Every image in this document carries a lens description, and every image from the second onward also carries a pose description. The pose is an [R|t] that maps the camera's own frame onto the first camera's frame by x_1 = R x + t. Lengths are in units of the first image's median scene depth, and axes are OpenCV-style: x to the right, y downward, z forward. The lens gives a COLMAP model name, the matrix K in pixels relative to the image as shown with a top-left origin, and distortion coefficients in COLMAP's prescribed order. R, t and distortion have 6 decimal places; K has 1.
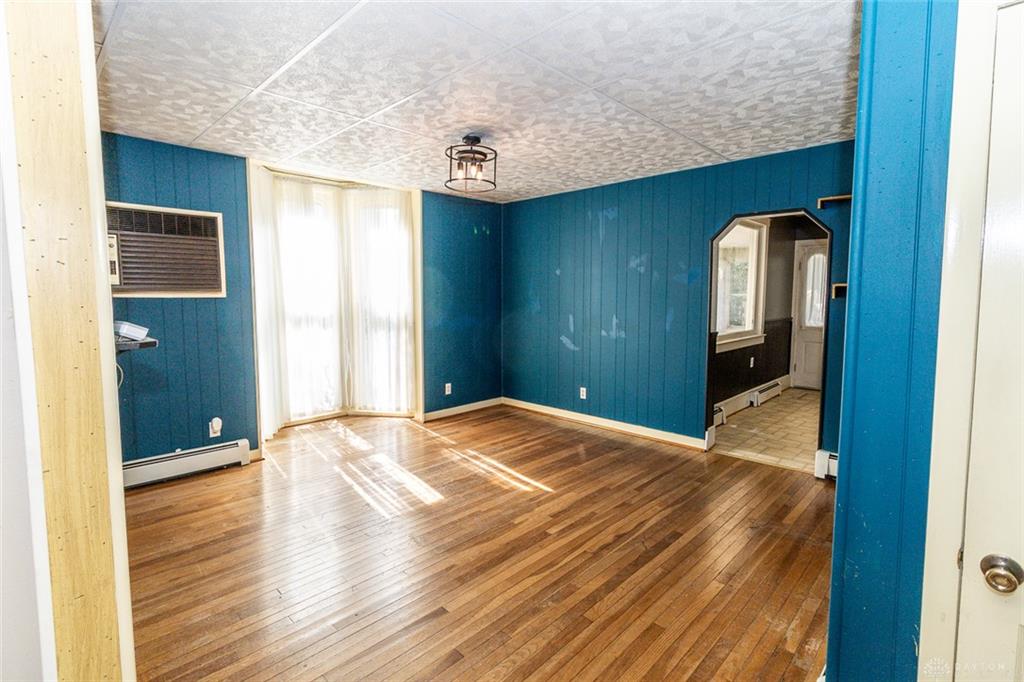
lens RADIAL K [[483.2, 0, 510.9], [0, 483.2, 338.2], [0, 0, 1]] dist [0.001533, 0.000021]
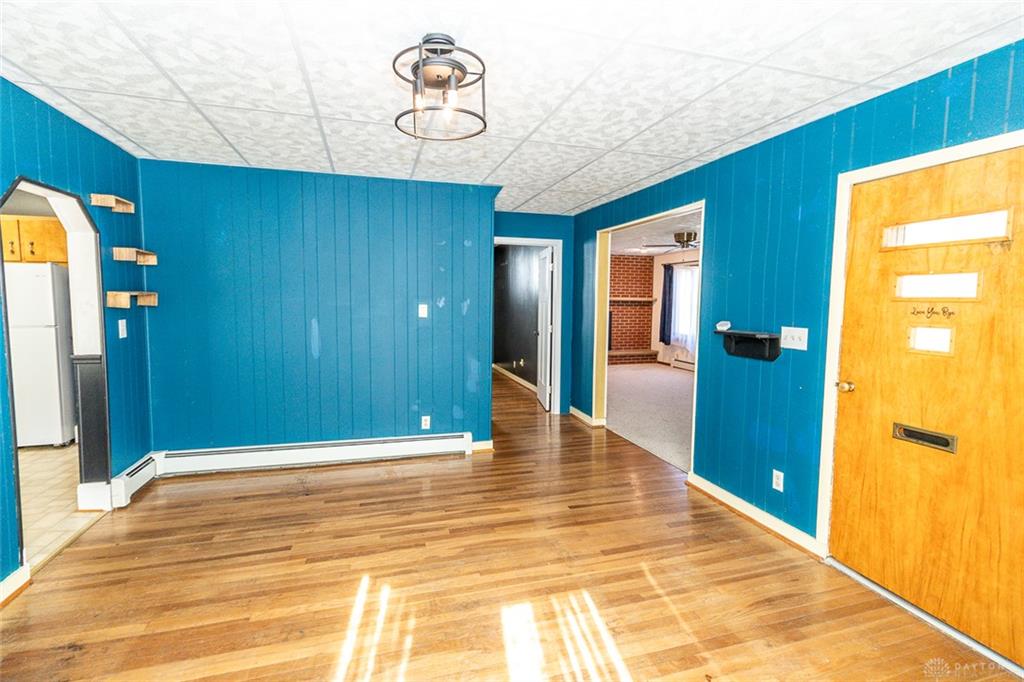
lens RADIAL K [[483.2, 0, 509.0], [0, 483.2, 336.2], [0, 0, 1]] dist [0.001533, 0.000021]
pose [[-0.872875, -0.039917, 0.486309, -0.443140], [0.038193, 0.988001, 0.149649, -0.144728], [-0.486447, 0.149199, -0.860877, 1.475060]]
